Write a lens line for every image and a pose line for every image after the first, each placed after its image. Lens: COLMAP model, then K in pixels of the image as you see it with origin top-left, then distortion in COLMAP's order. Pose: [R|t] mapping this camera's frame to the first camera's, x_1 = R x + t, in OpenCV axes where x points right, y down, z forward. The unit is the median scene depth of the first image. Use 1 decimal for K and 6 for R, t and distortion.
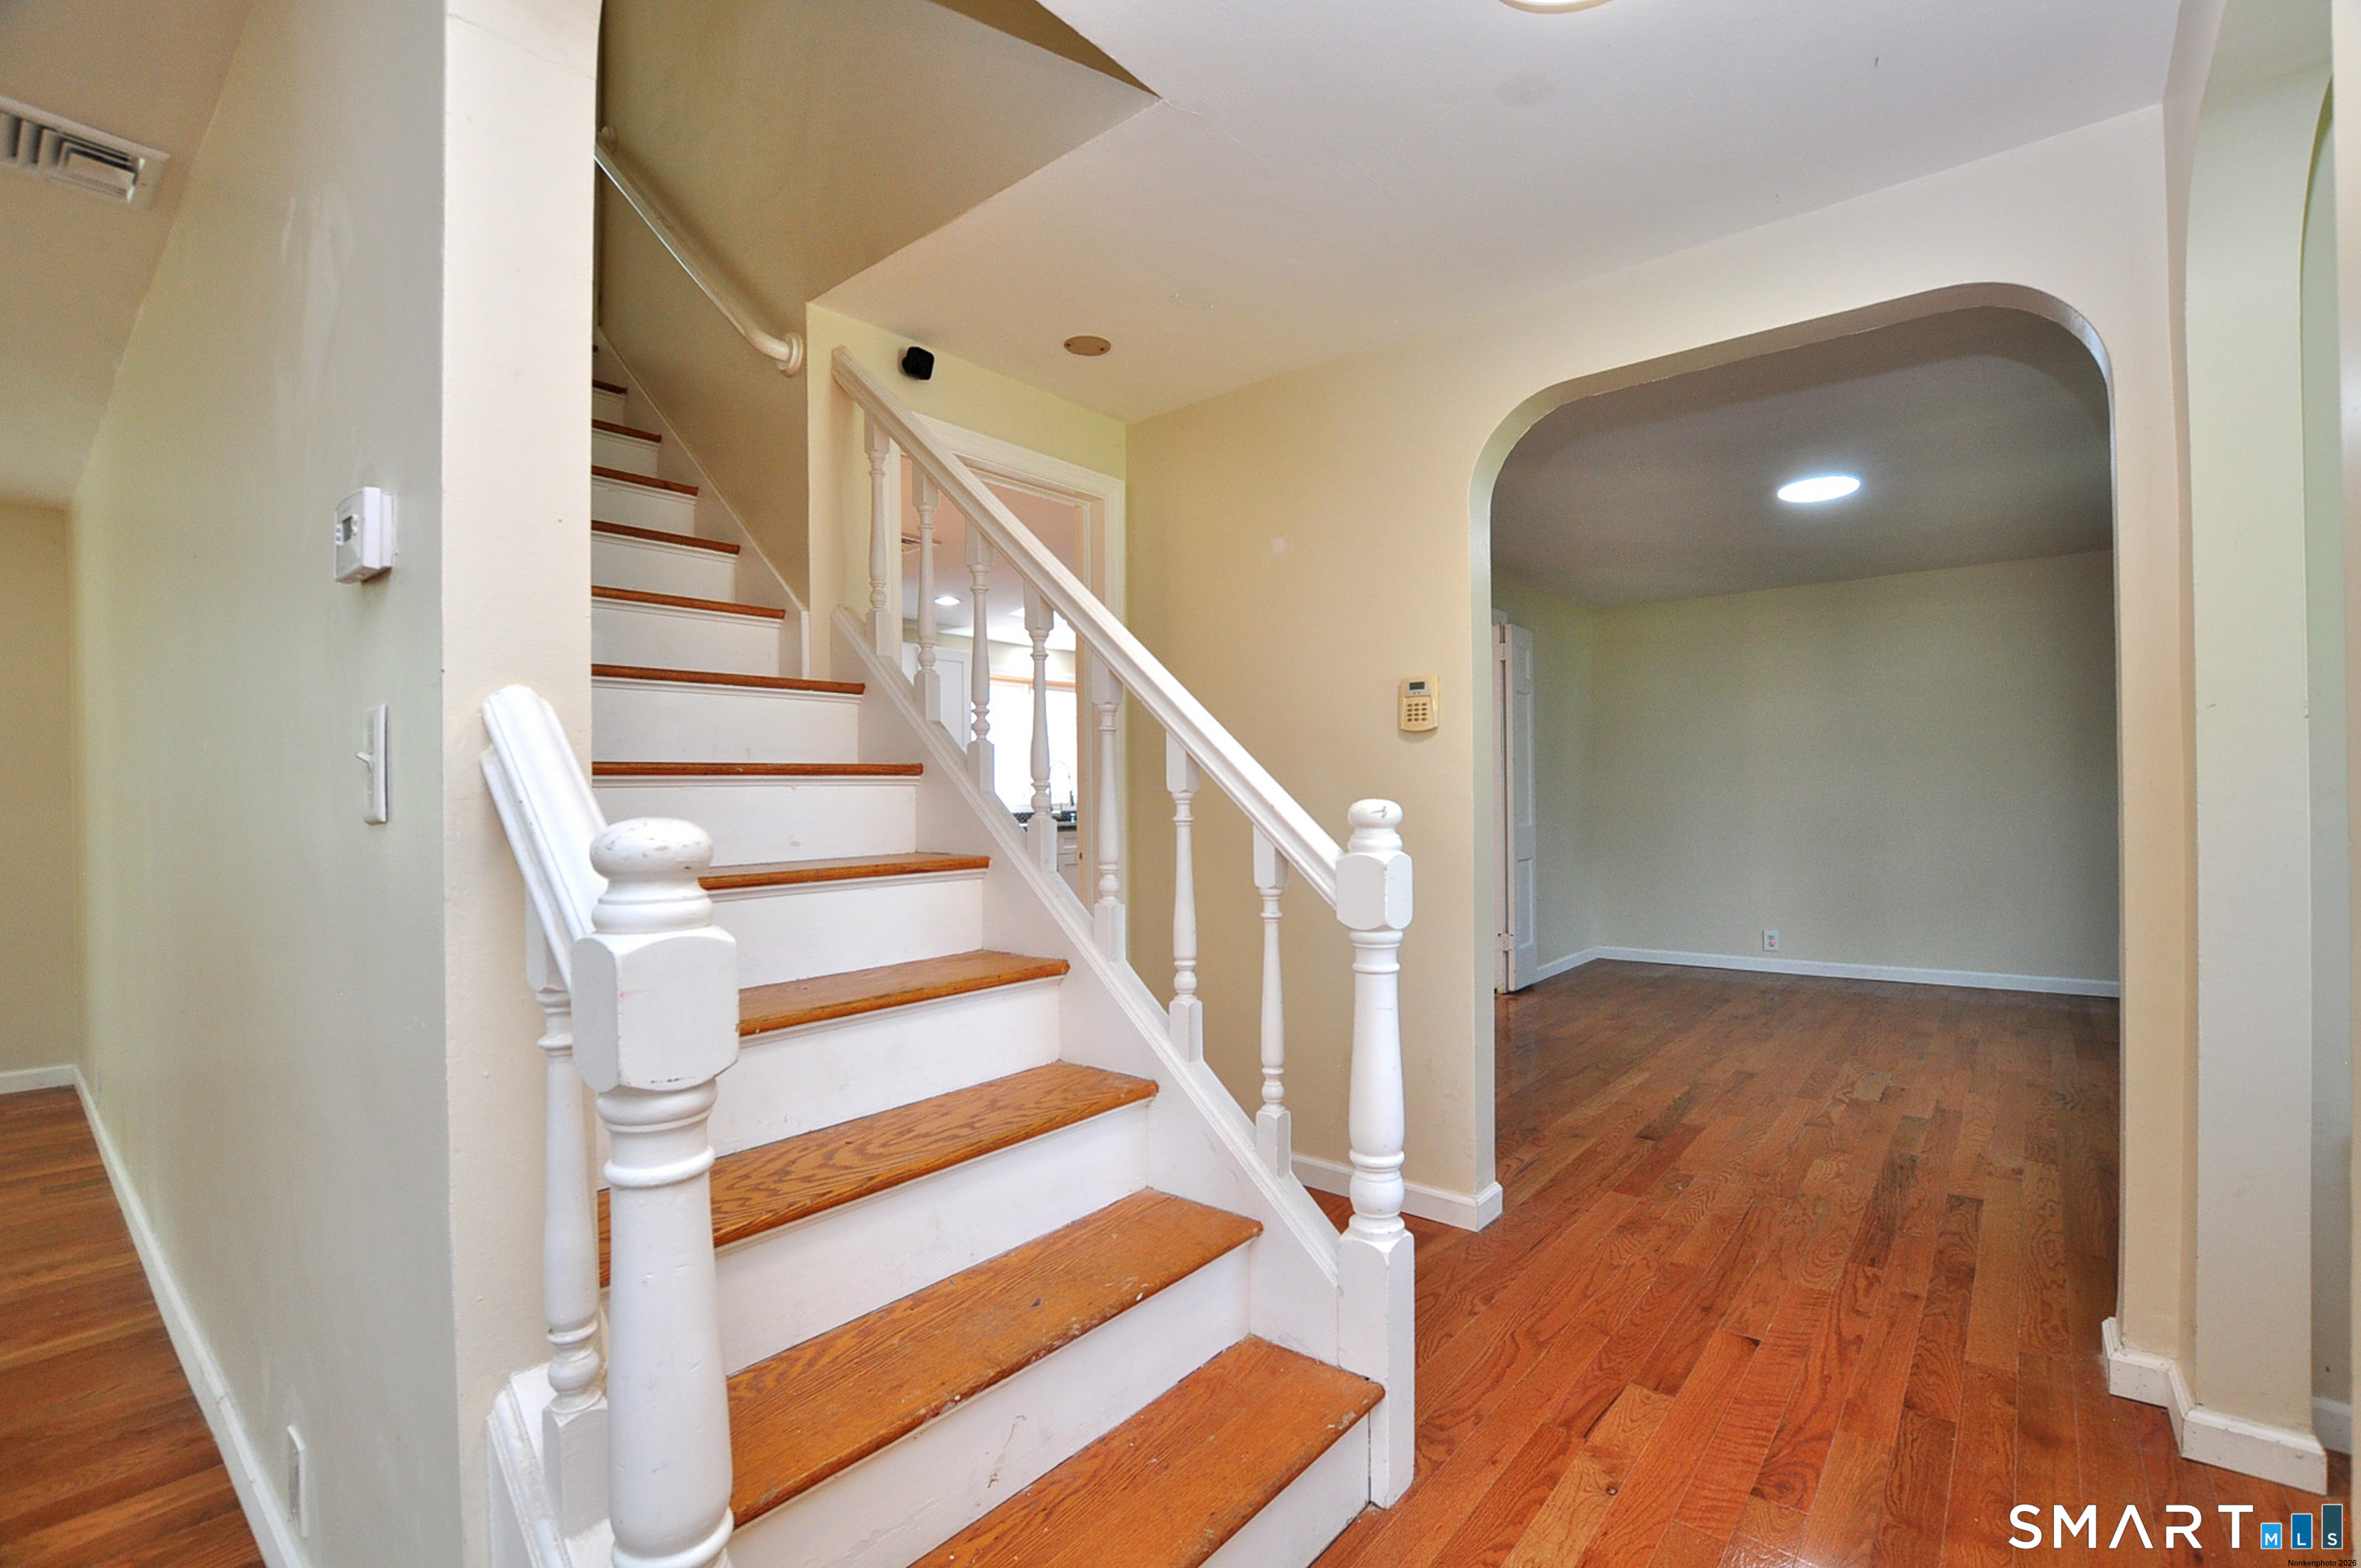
lens RADIAL K [[1035.4, 0, 1197.4], [0, 1035.4, 796.7], [0, 0, 1]] dist [-0.029763, 0.001113]
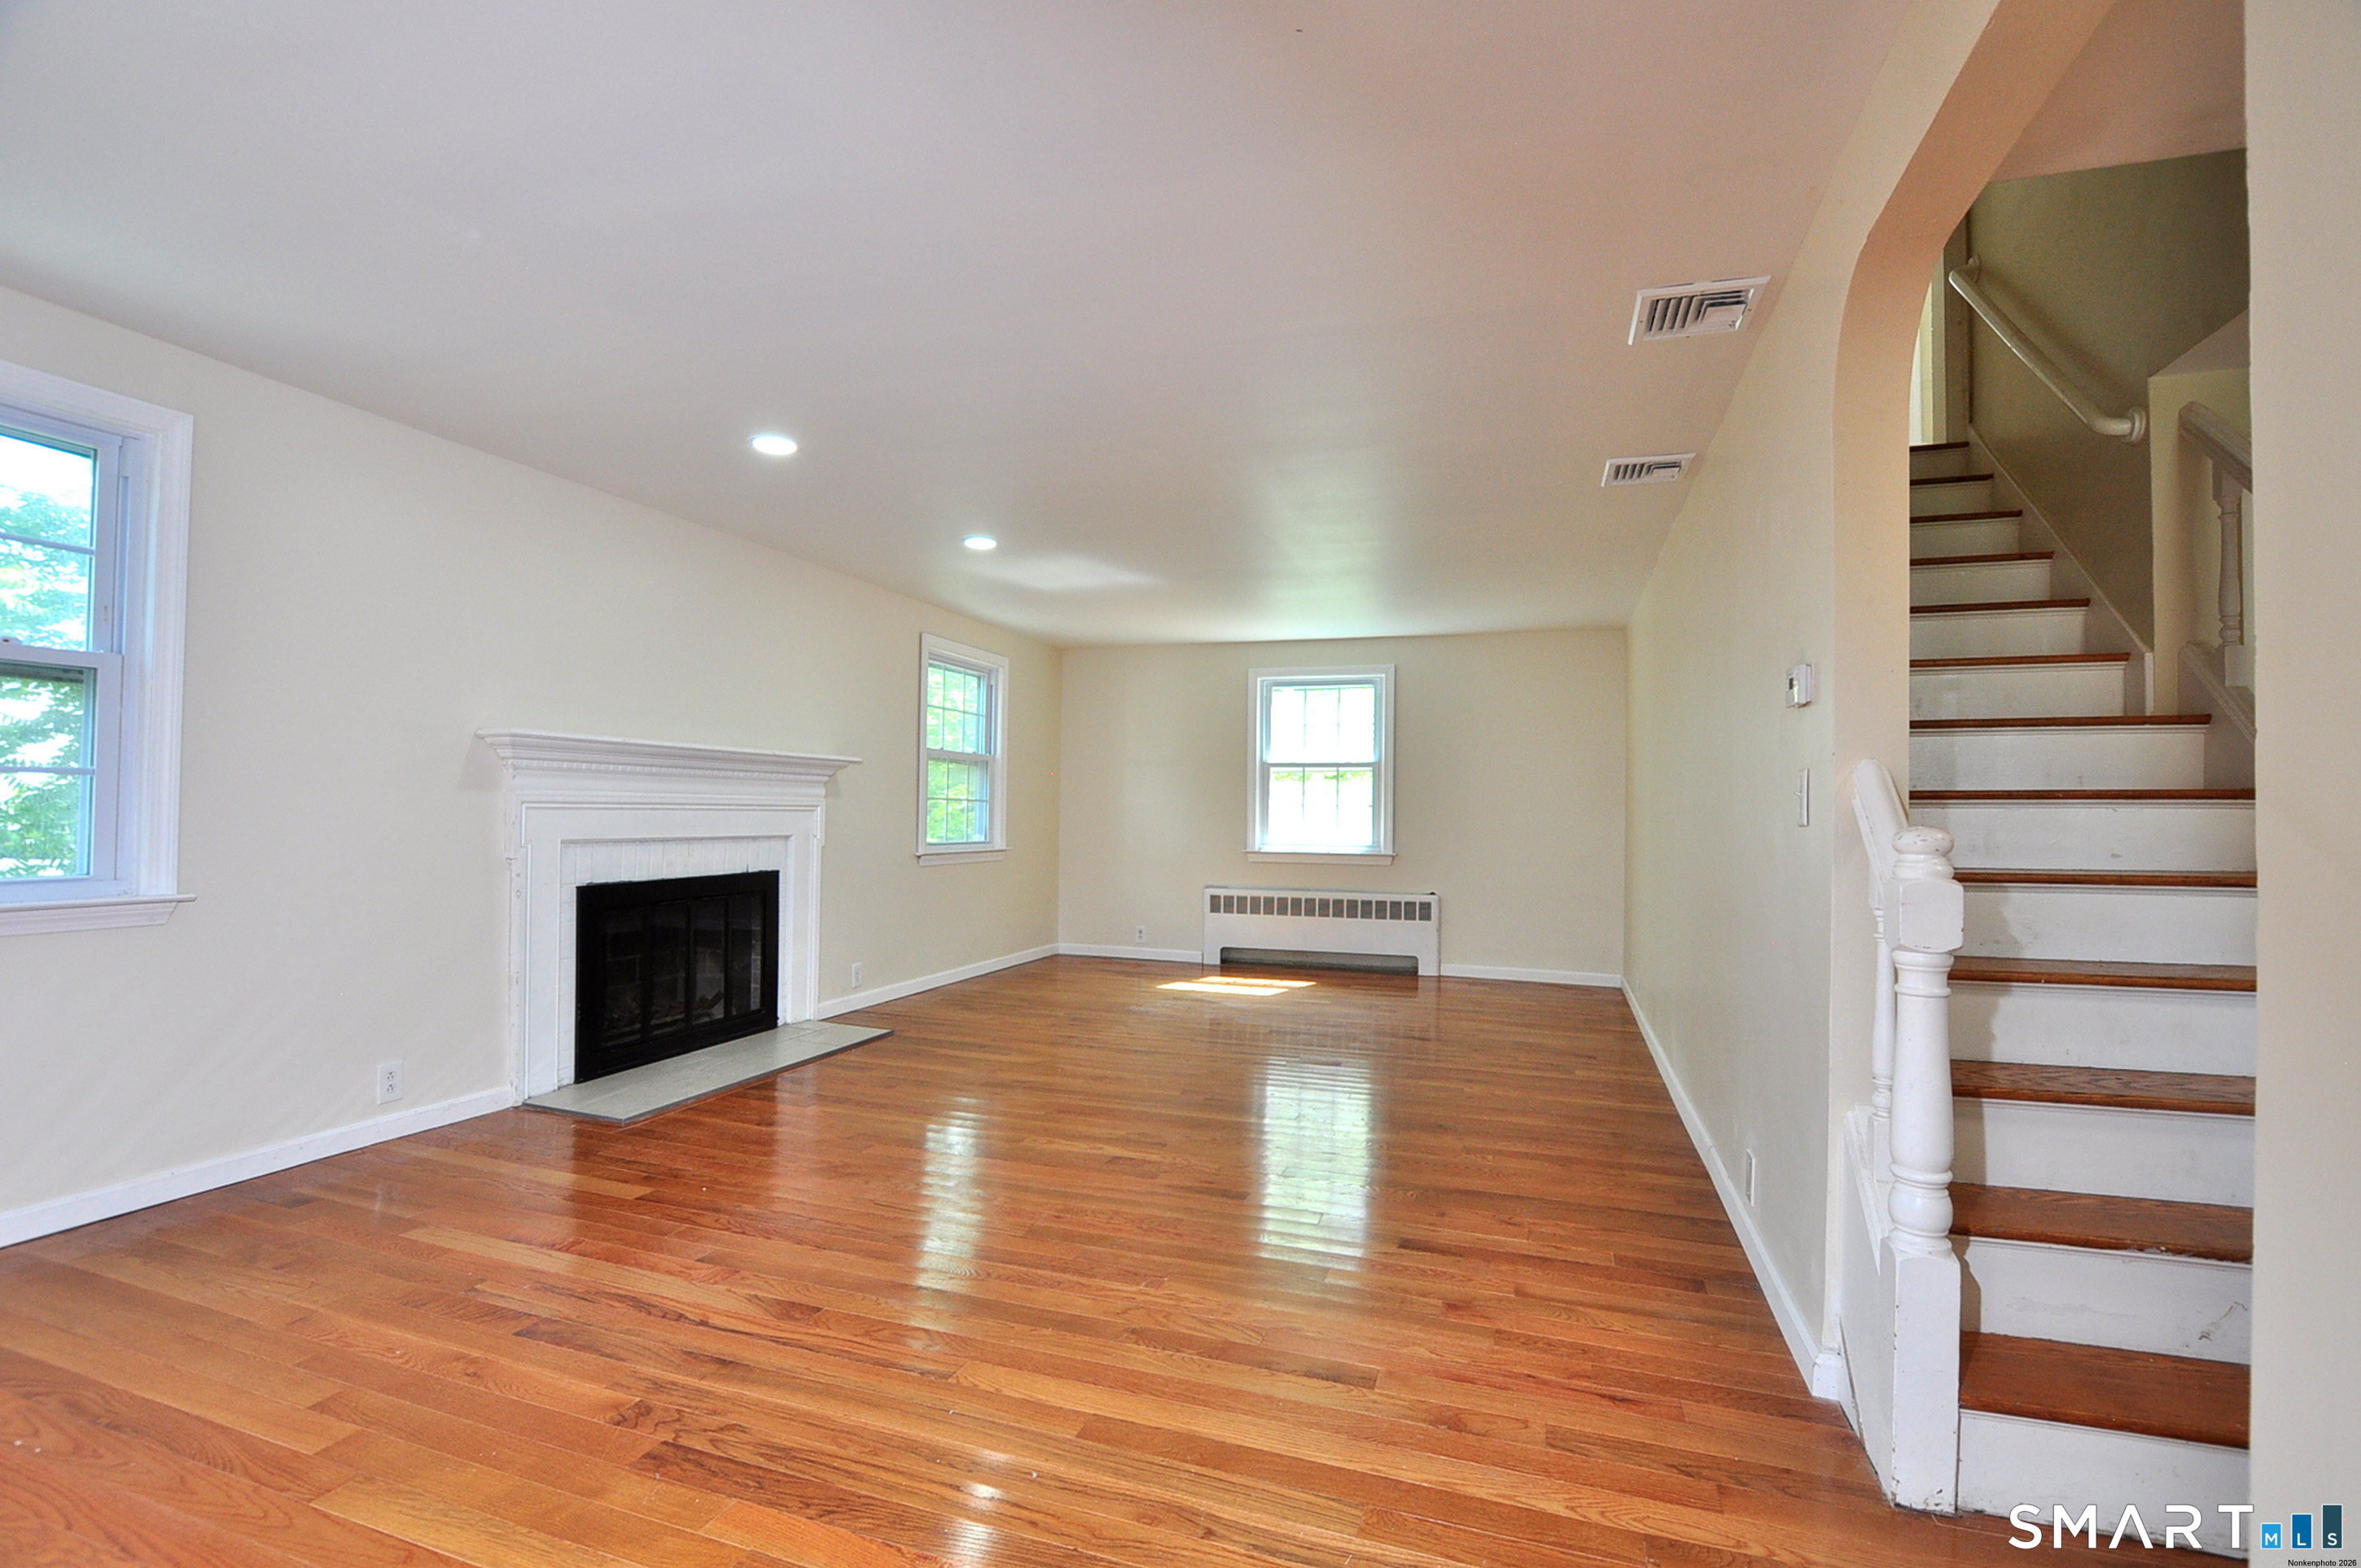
lens RADIAL K [[1035.4, 0, 1189.7], [0, 1035.4, 795.8], [0, 0, 1]] dist [-0.029763, 0.001113]
pose [[0.346253, 0.004202, -0.938132, 0.293303], [-0.018187, 0.999832, -0.002234, -0.002006], [0.937965, 0.017835, 0.346272, -0.366555]]
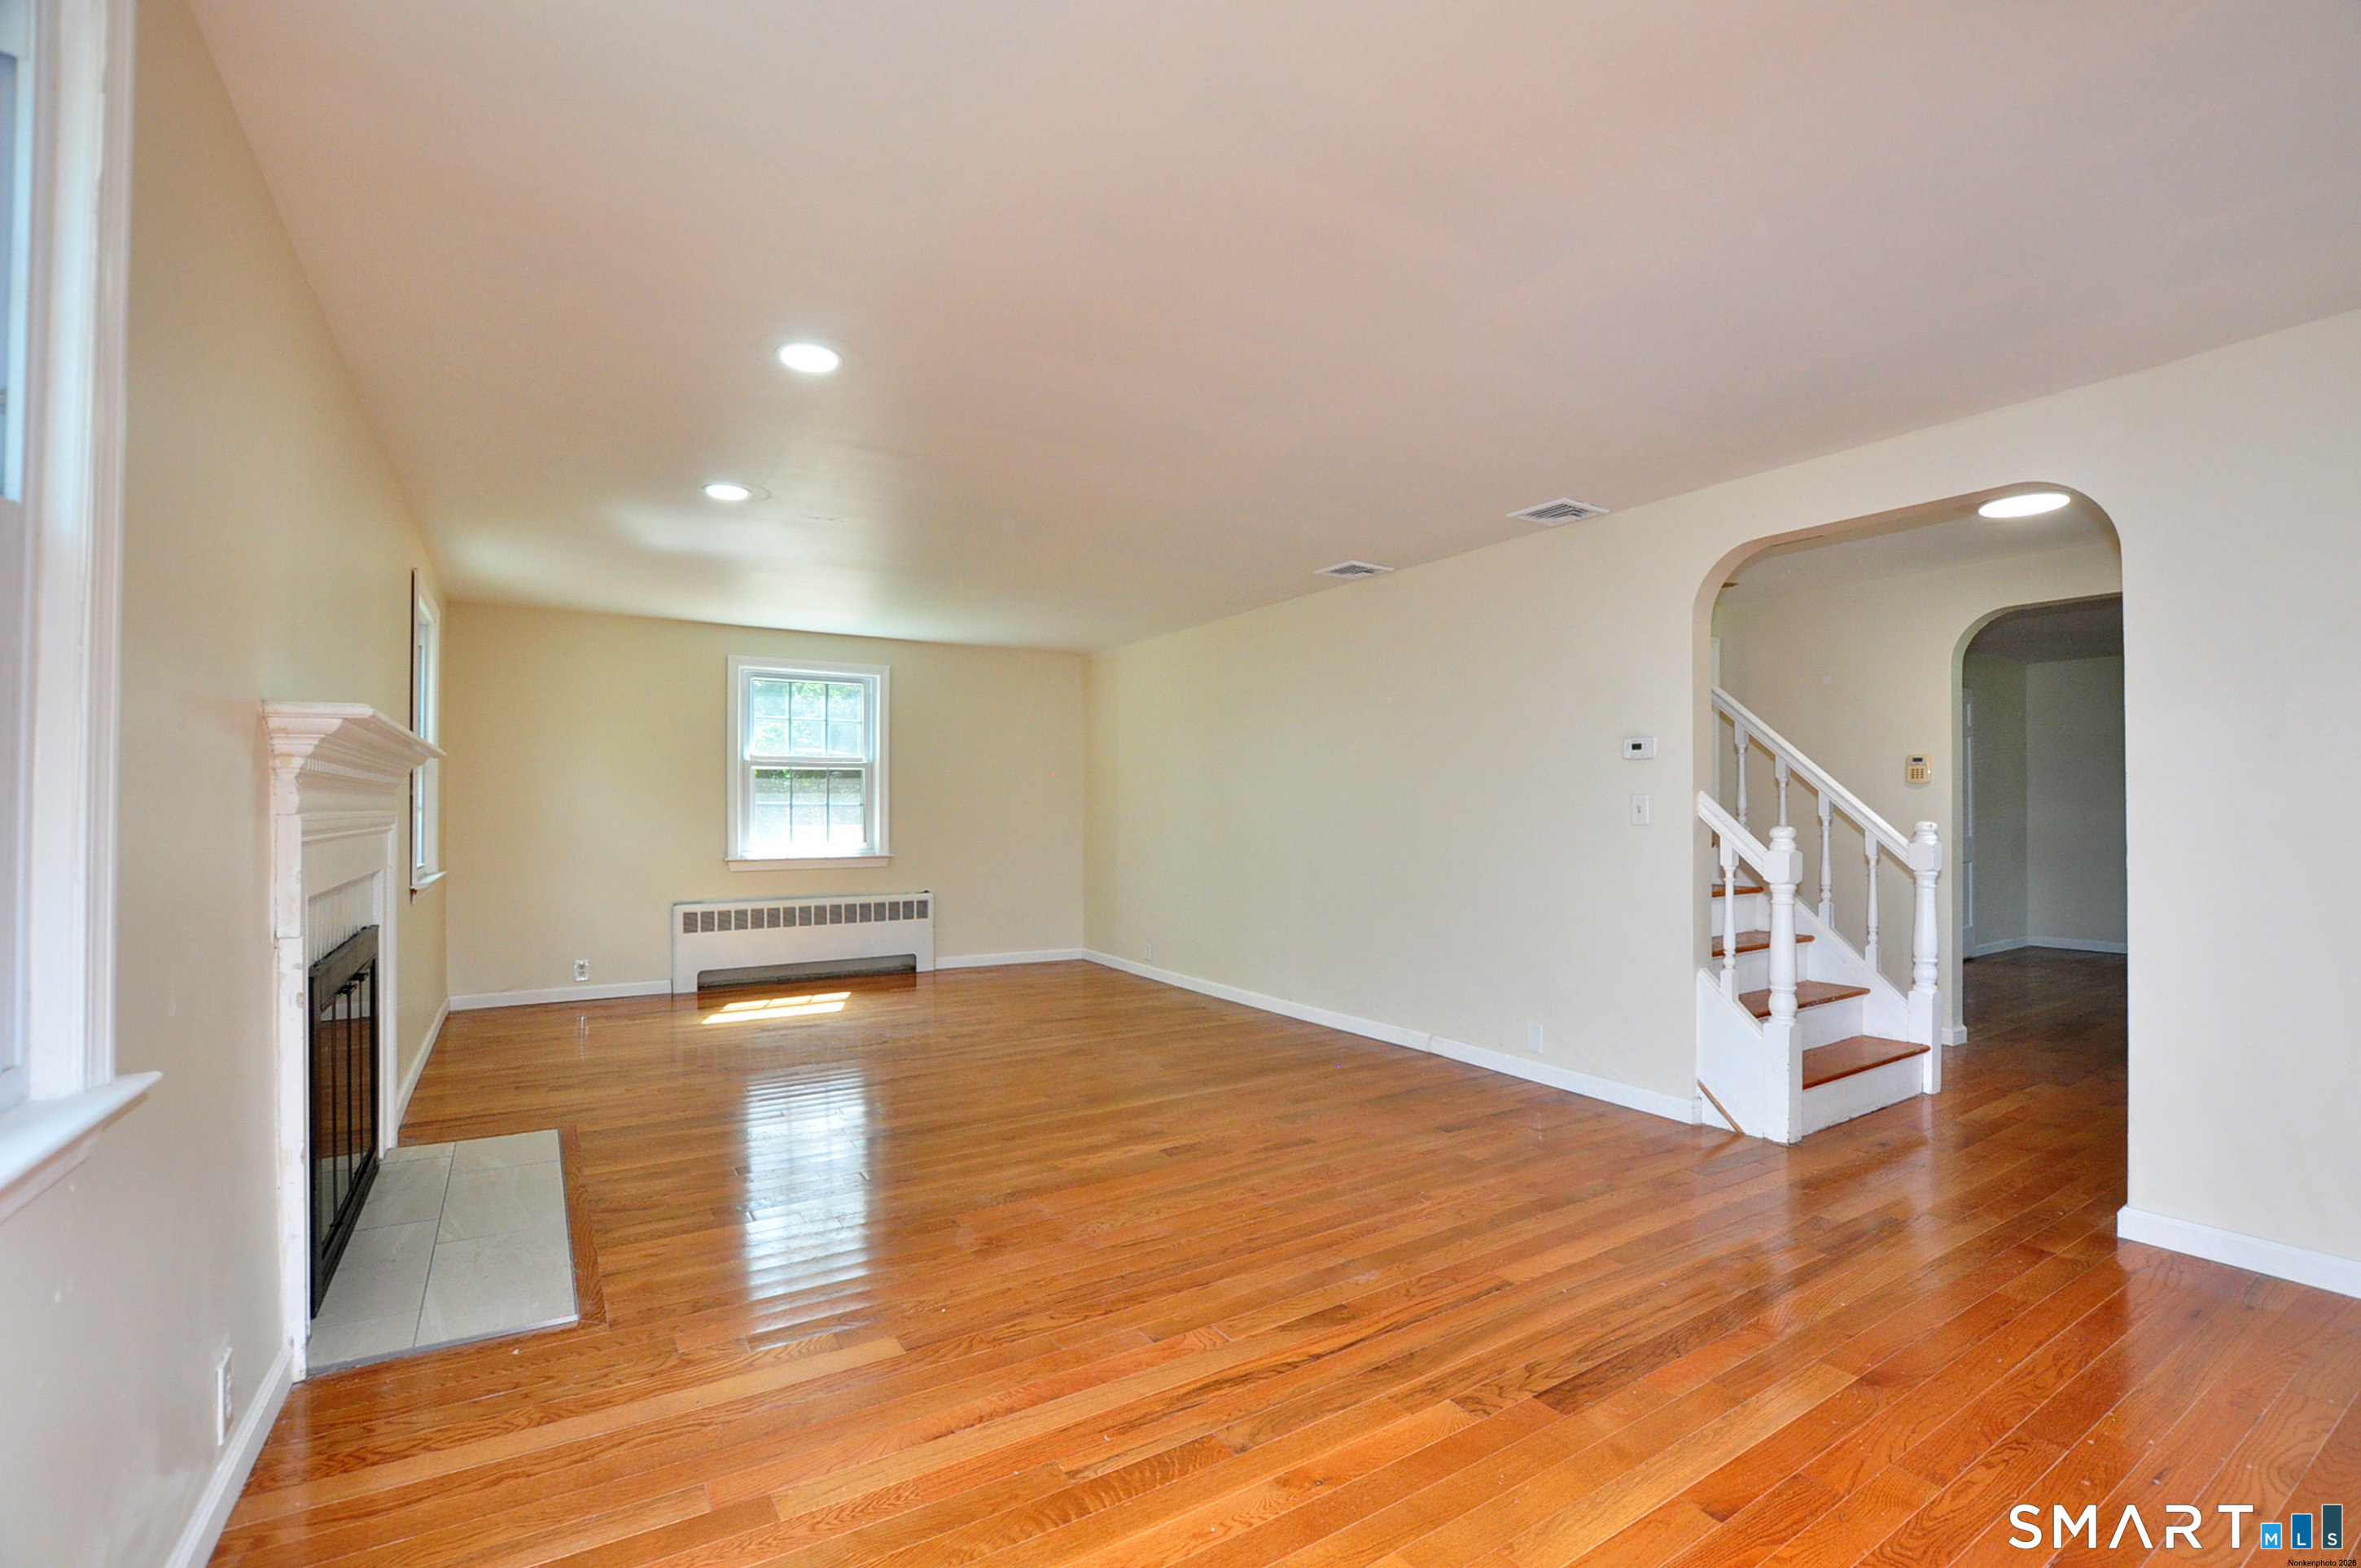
lens RADIAL K [[1035.4, 0, 1192.9], [0, 1035.4, 797.4], [0, 0, 1]] dist [-0.029763, 0.001113]
pose [[0.947334, 0.010183, -0.320085, -0.488645], [-0.012222, 0.999916, -0.004362, -0.015543], [0.320014, 0.008044, 0.947379, -1.306217]]
